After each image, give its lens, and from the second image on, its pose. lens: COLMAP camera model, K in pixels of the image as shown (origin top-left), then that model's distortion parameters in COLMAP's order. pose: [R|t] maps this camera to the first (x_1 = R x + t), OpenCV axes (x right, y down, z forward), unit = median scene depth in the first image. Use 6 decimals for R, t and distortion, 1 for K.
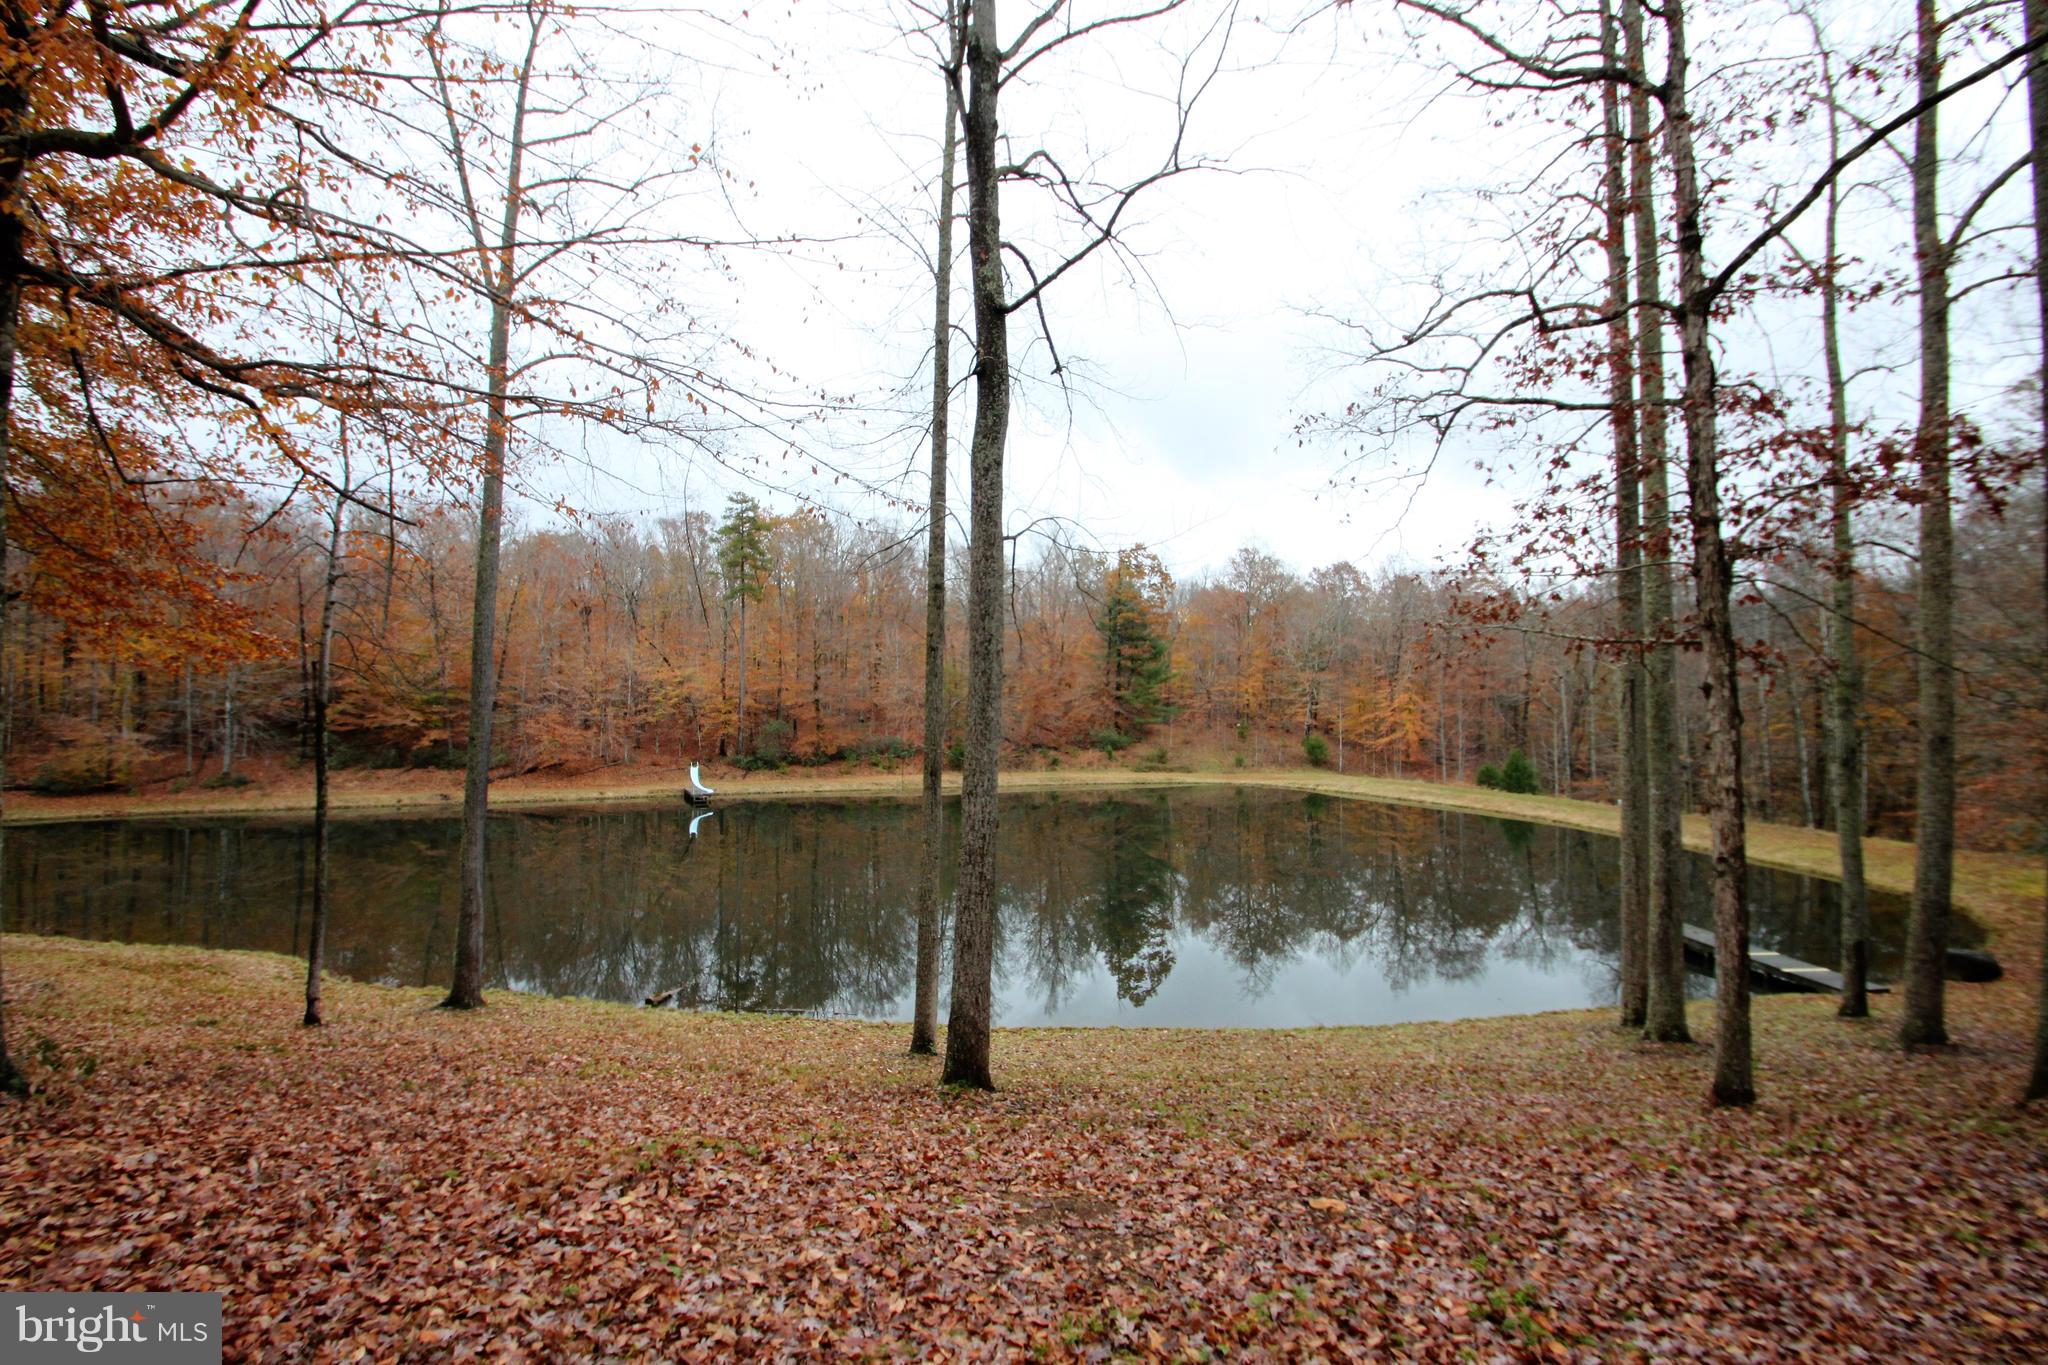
lens RADIAL K [[944.4, 0, 1019.4], [0, 944.4, 675.5], [0, 0, 1]] dist [0.027250, -0.024706]
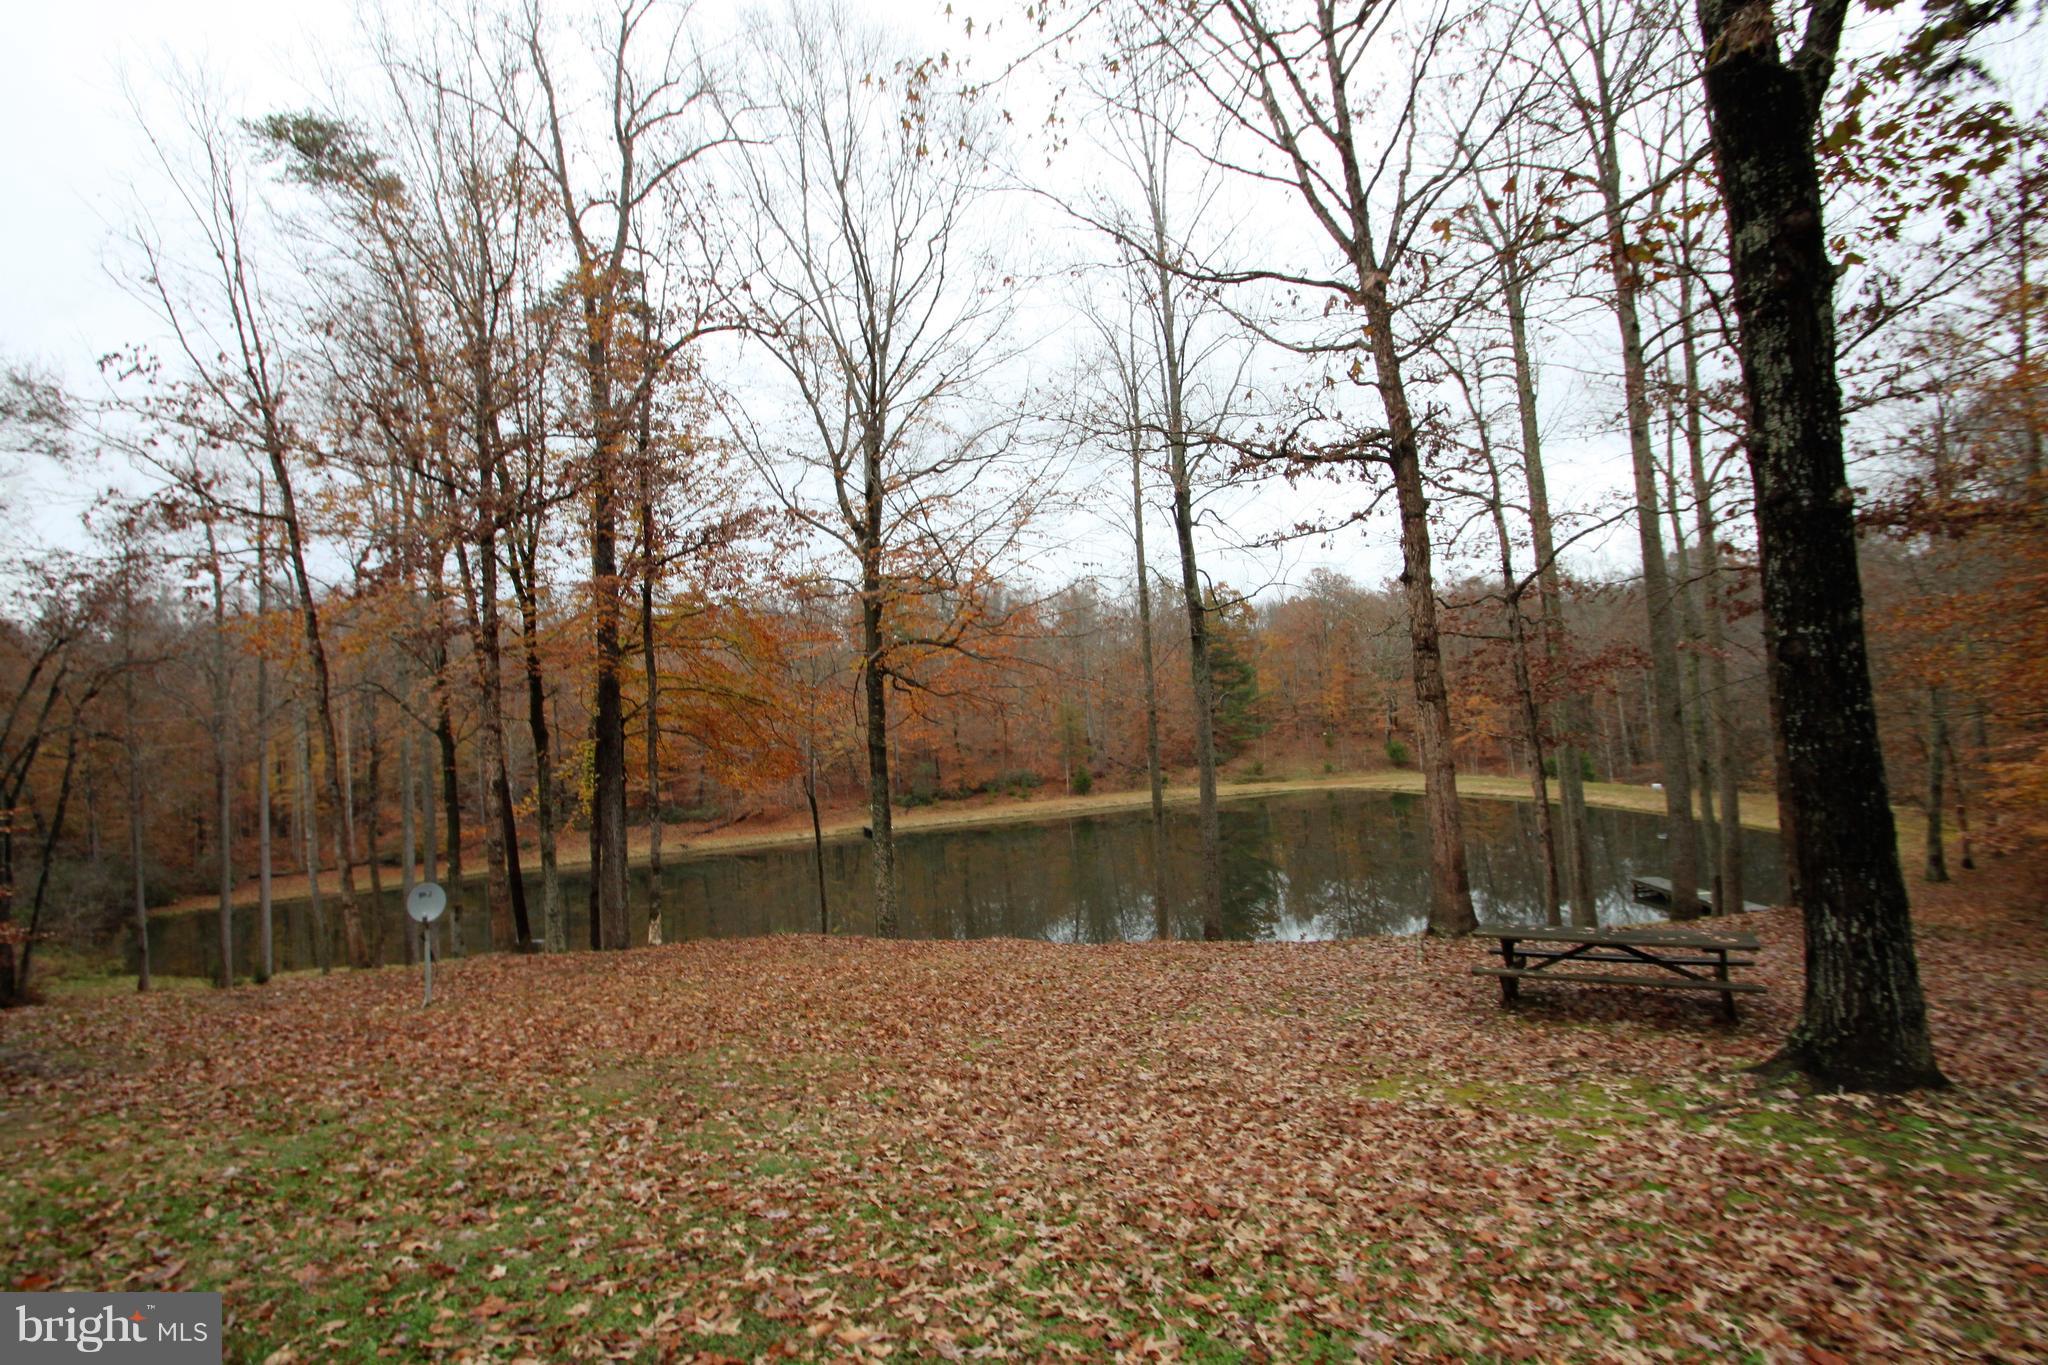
lens RADIAL K [[944.4, 0, 1019.4], [0, 944.4, 675.5], [0, 0, 1]] dist [0.027250, -0.024706]
pose [[0.993617, -0.081209, -0.078299, -0.035490], [0.080061, 0.996633, -0.017688, -0.028296], [0.079472, 0.011306, 0.996773, -0.153249]]
